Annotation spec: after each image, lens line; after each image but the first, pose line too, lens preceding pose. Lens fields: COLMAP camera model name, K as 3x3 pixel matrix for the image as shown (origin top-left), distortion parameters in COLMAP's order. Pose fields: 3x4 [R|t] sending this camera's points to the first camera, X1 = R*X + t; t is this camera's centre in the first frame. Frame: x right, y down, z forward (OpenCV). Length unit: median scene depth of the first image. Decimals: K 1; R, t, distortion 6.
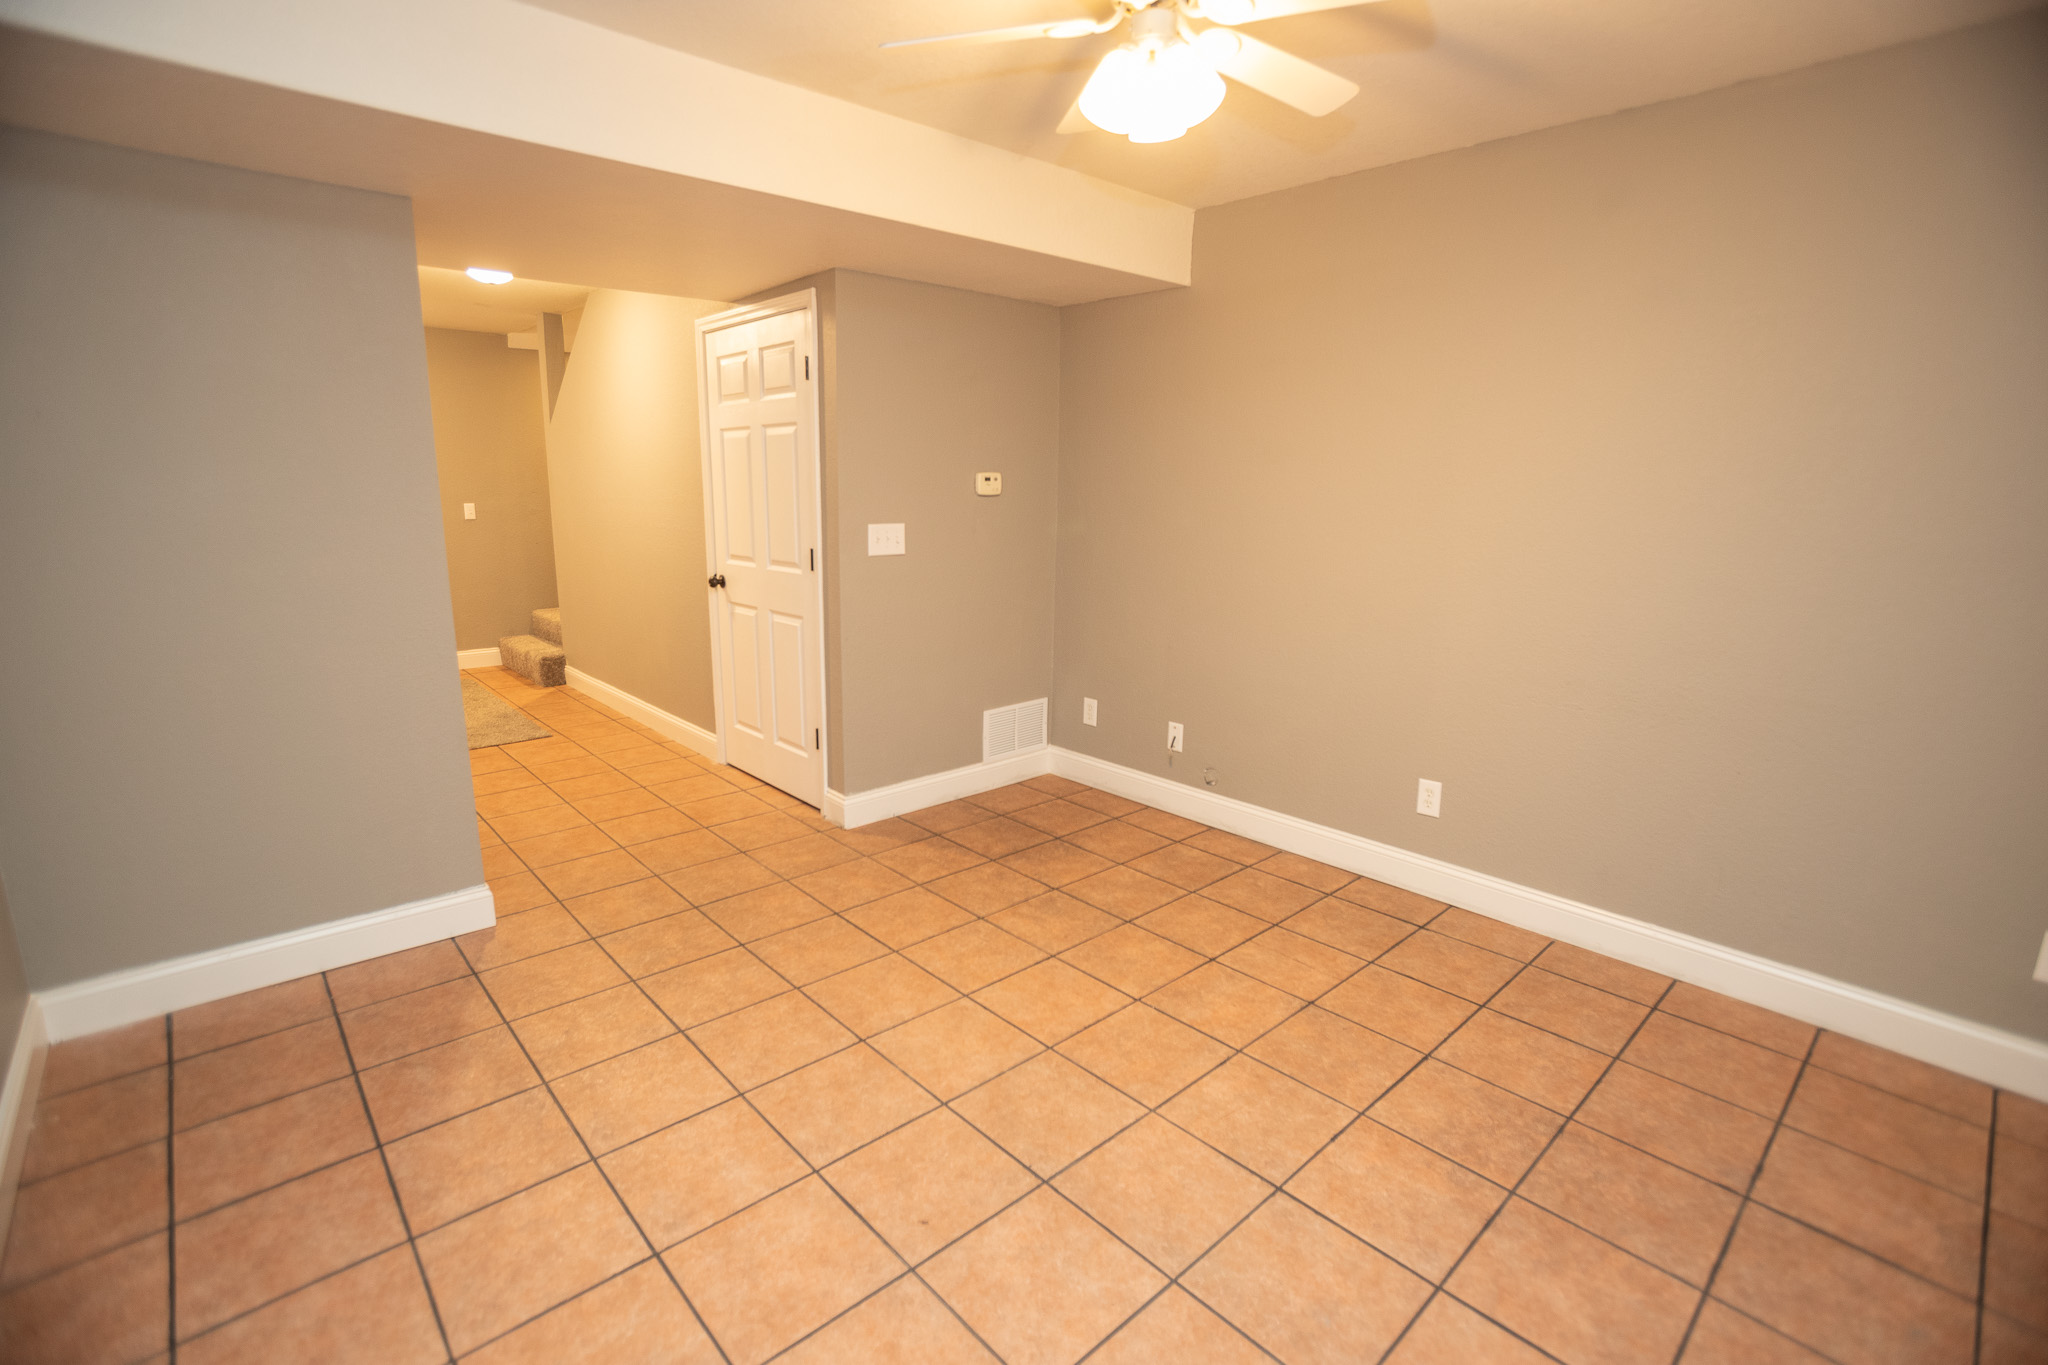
lens RADIAL K [[954.3, 0, 1031.1], [0, 954.3, 688.6], [0, 0, 1]] dist [-0.046871, 0.005152]
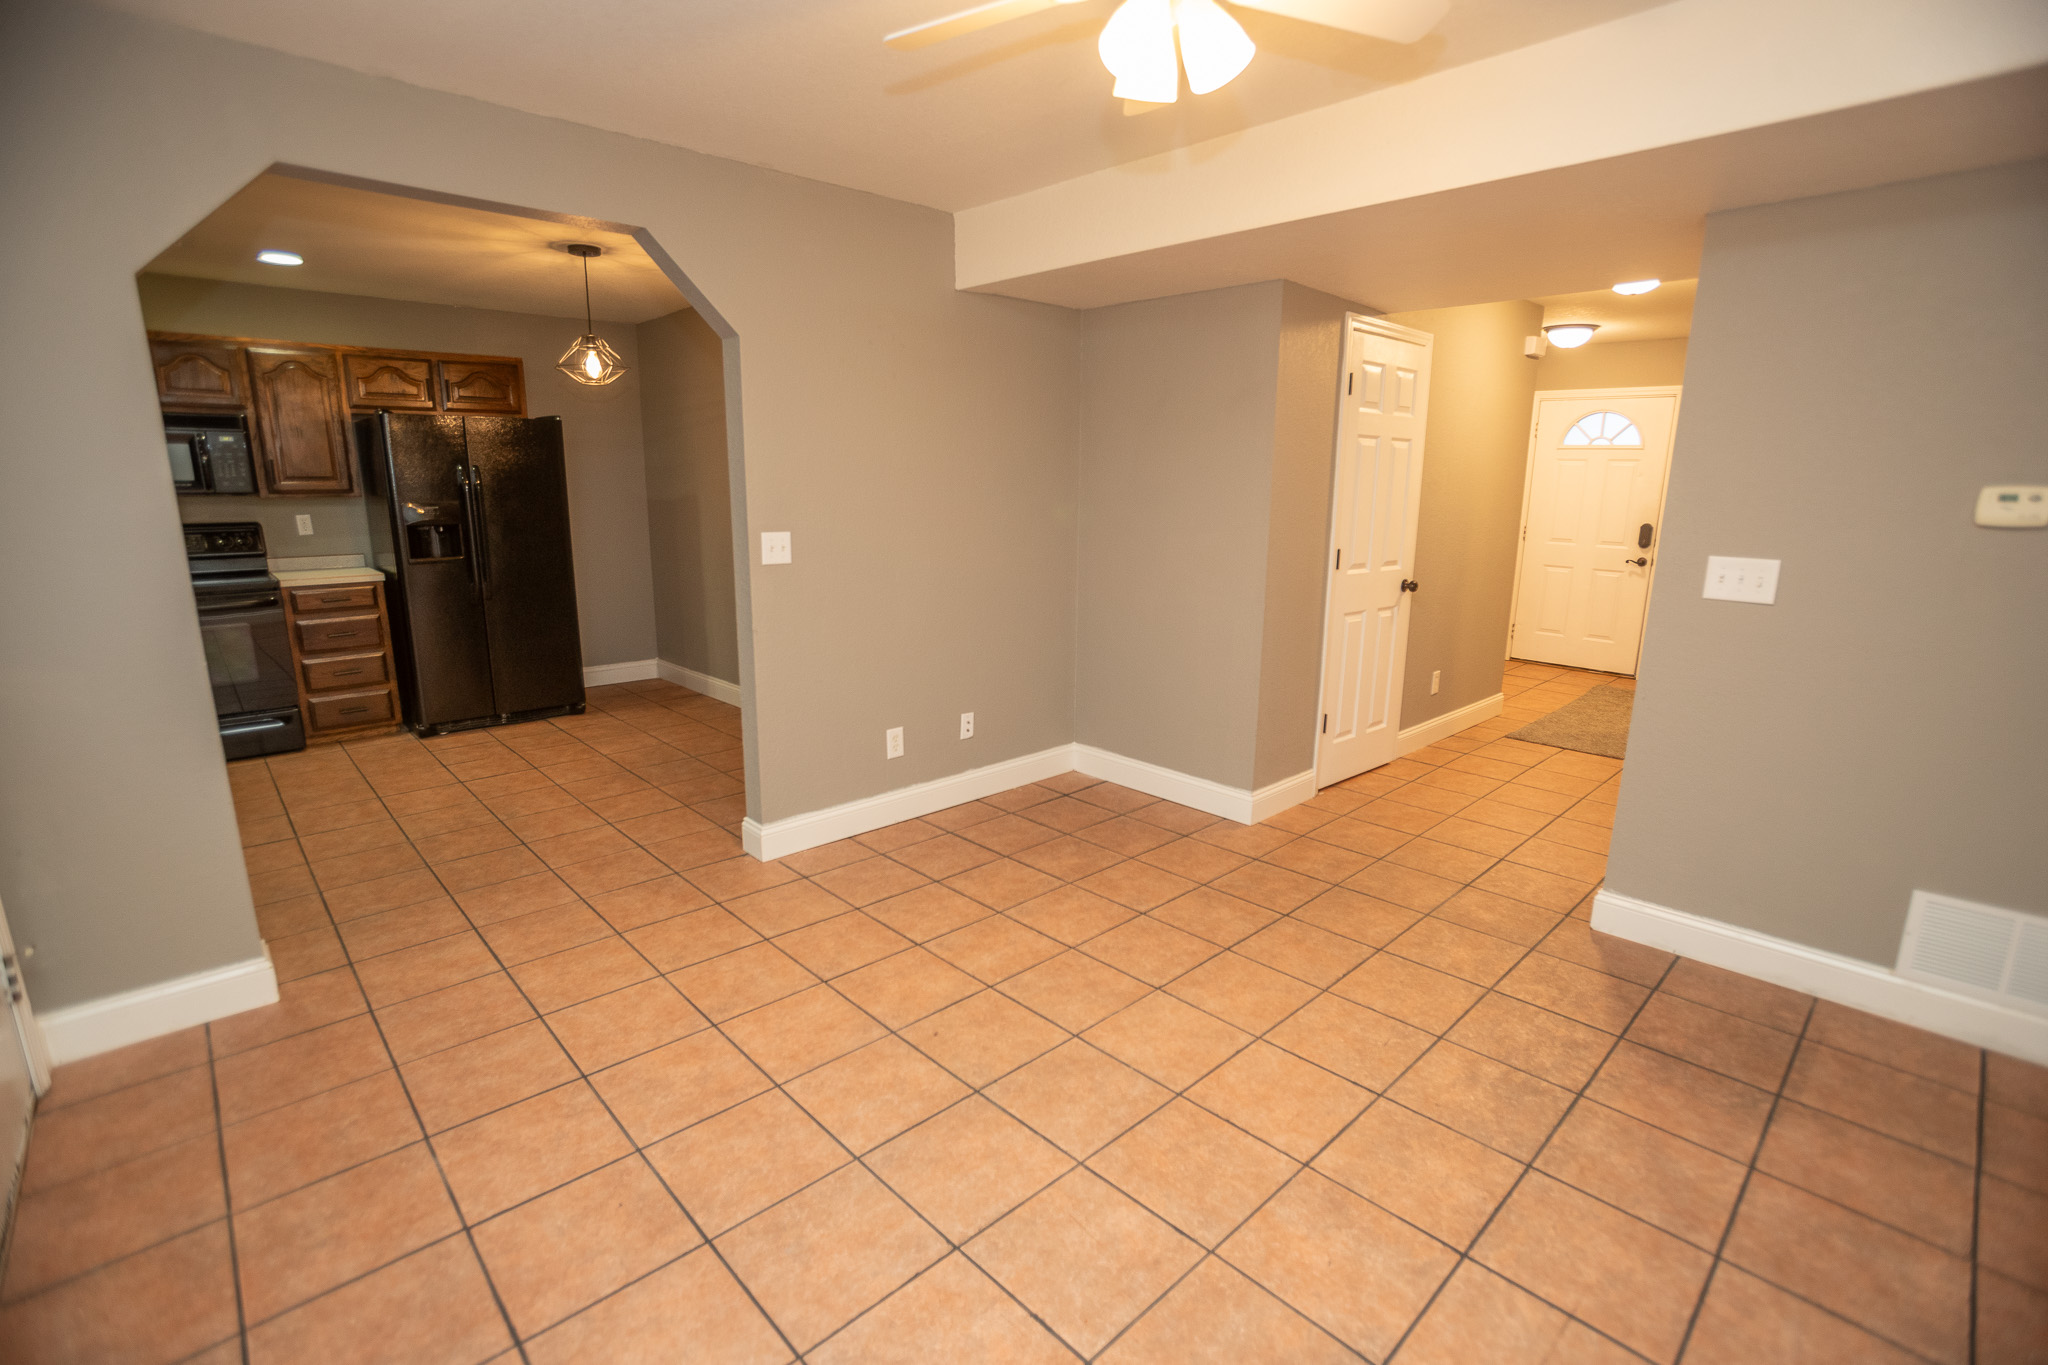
lens RADIAL K [[954.3, 0, 1027.7], [0, 954.3, 686.0], [0, 0, 1]] dist [-0.046871, 0.005152]
pose [[0.008335, 0.201034, -0.979549, 0.658257], [-0.222060, 0.955496, 0.194208, -0.116850], [0.974997, 0.215900, 0.052605, 0.562250]]
